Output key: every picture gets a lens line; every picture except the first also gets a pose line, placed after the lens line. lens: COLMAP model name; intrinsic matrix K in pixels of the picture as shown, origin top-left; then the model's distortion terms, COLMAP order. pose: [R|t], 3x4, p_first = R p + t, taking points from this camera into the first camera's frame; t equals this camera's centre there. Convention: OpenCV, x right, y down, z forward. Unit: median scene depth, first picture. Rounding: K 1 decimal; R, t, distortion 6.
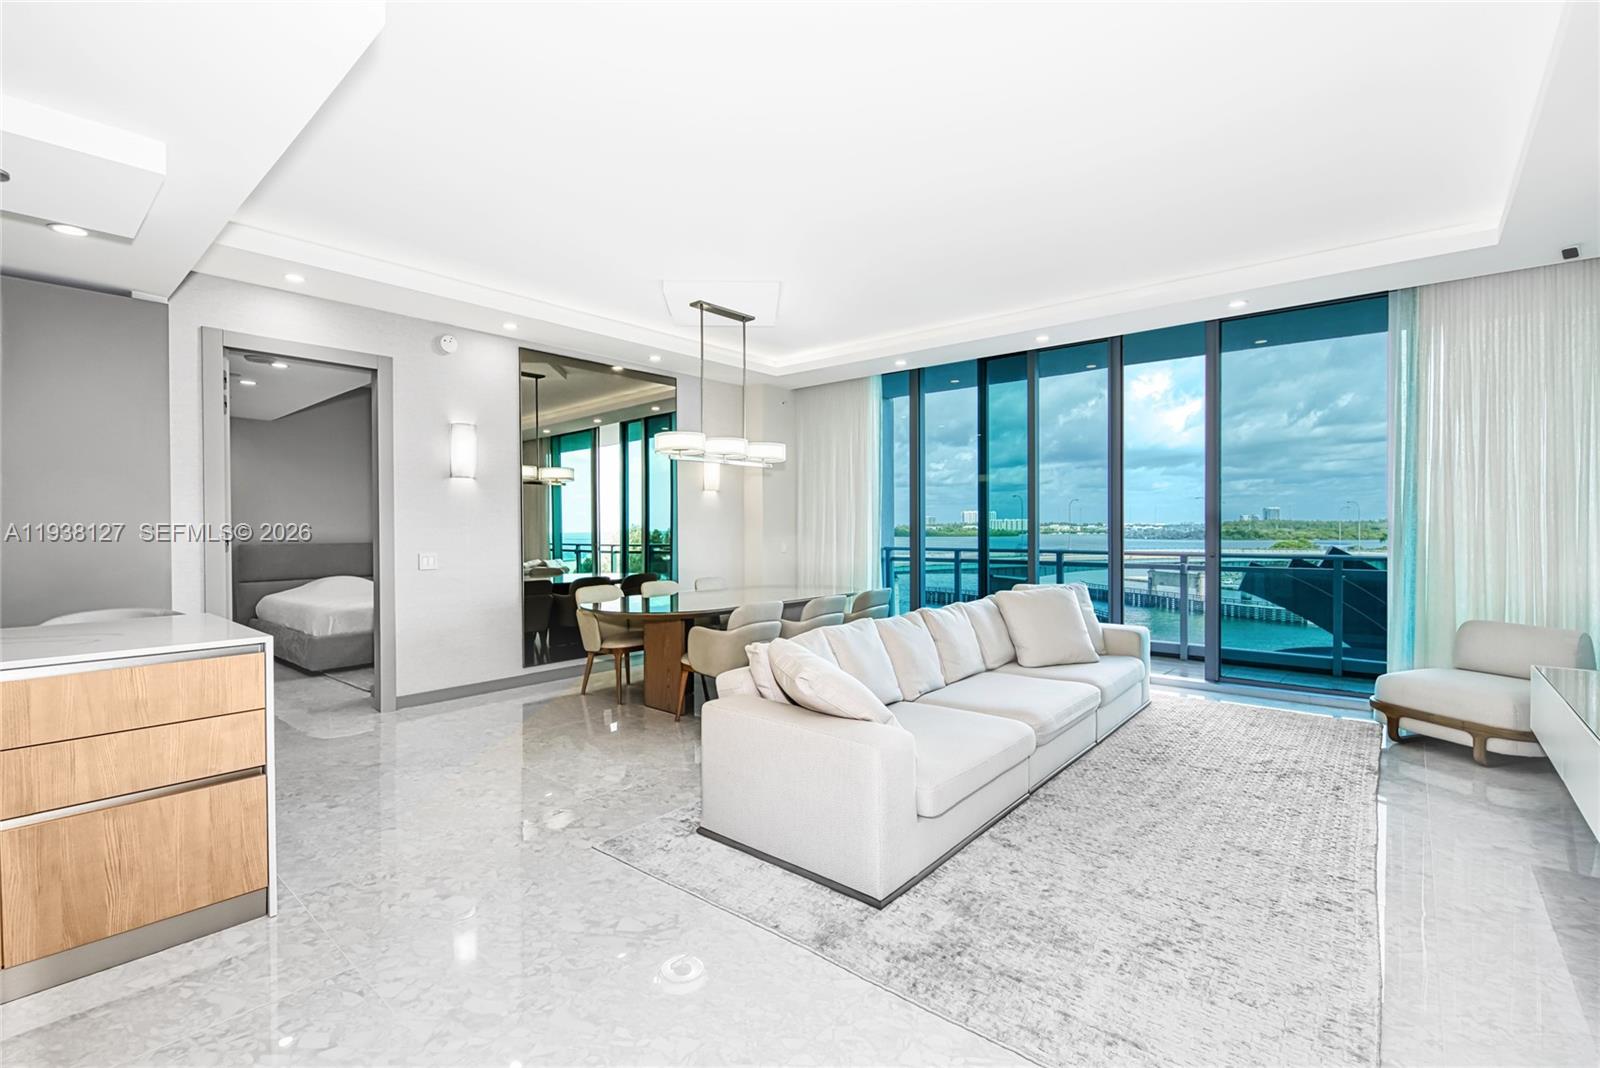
lens RADIAL K [[702.0, 0, 802.6], [0, 702.0, 529.4], [0, 0, 1]] dist [-0.001673, -0.000832]
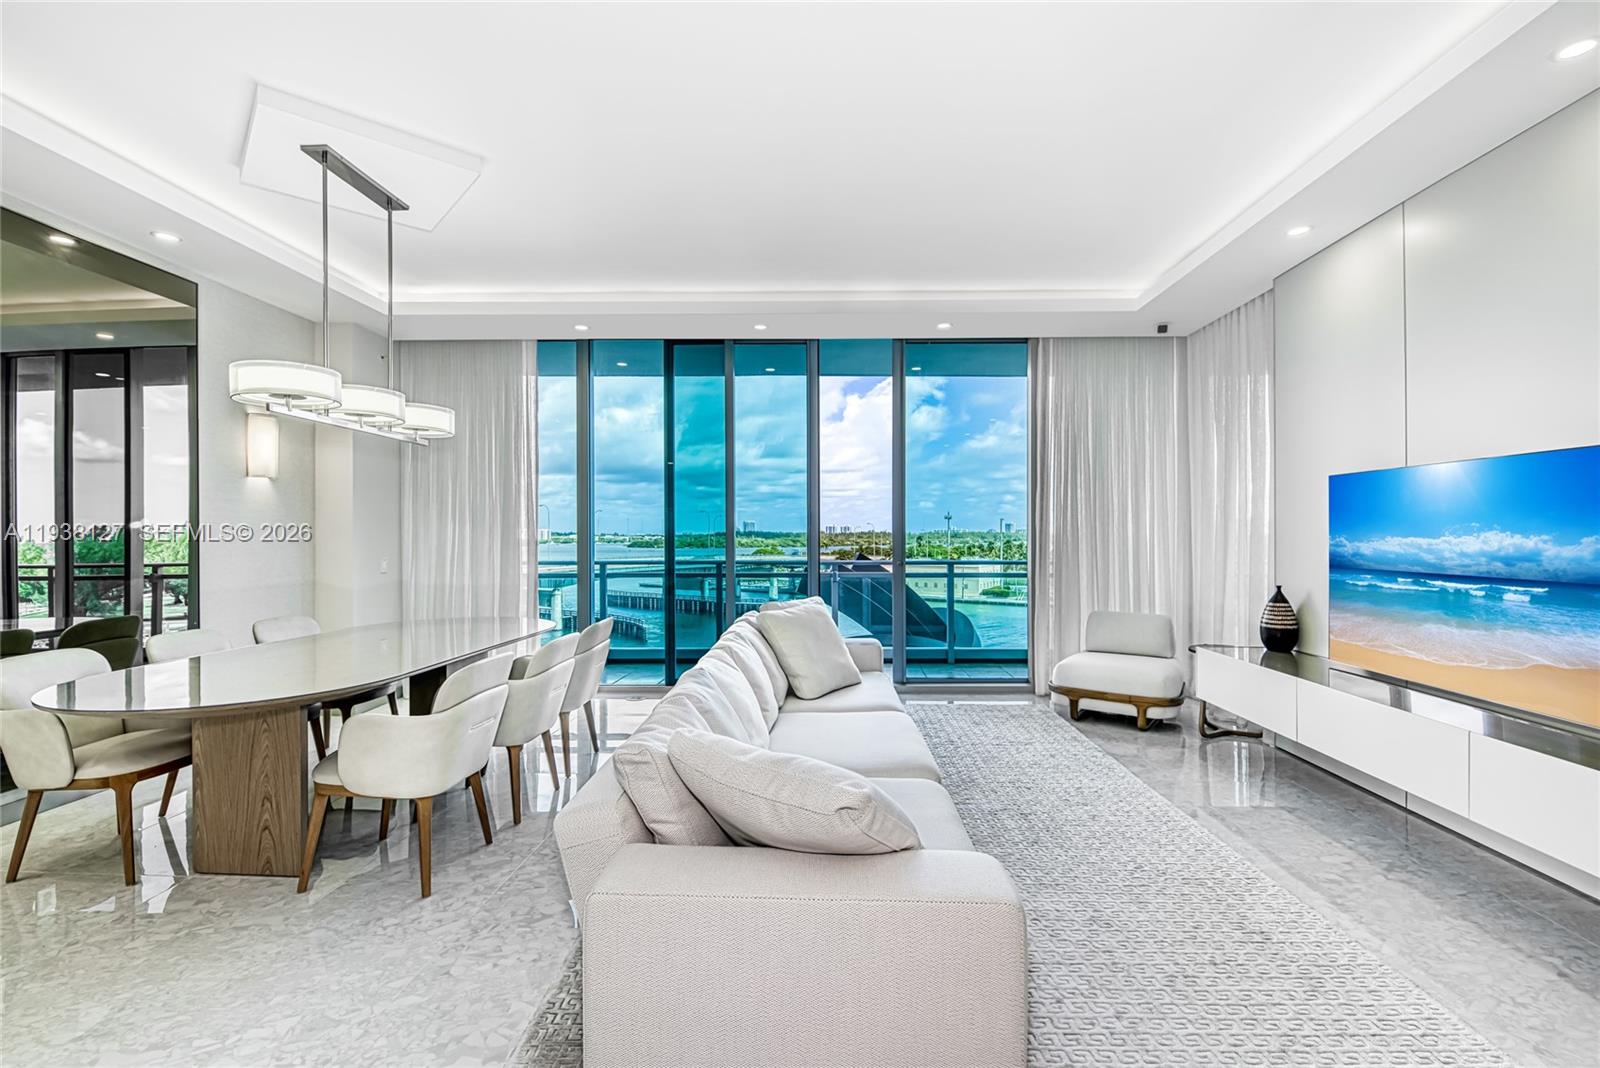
lens RADIAL K [[702.0, 0, 817.3], [0, 702.0, 533.1], [0, 0, 1]] dist [-0.001673, -0.000832]
pose [[0.785450, 0.003499, 0.618915, -0.180002], [0.001286, 0.999973, -0.007285, -0.000651], [-0.618924, 0.006518, 0.785424, 0.285047]]
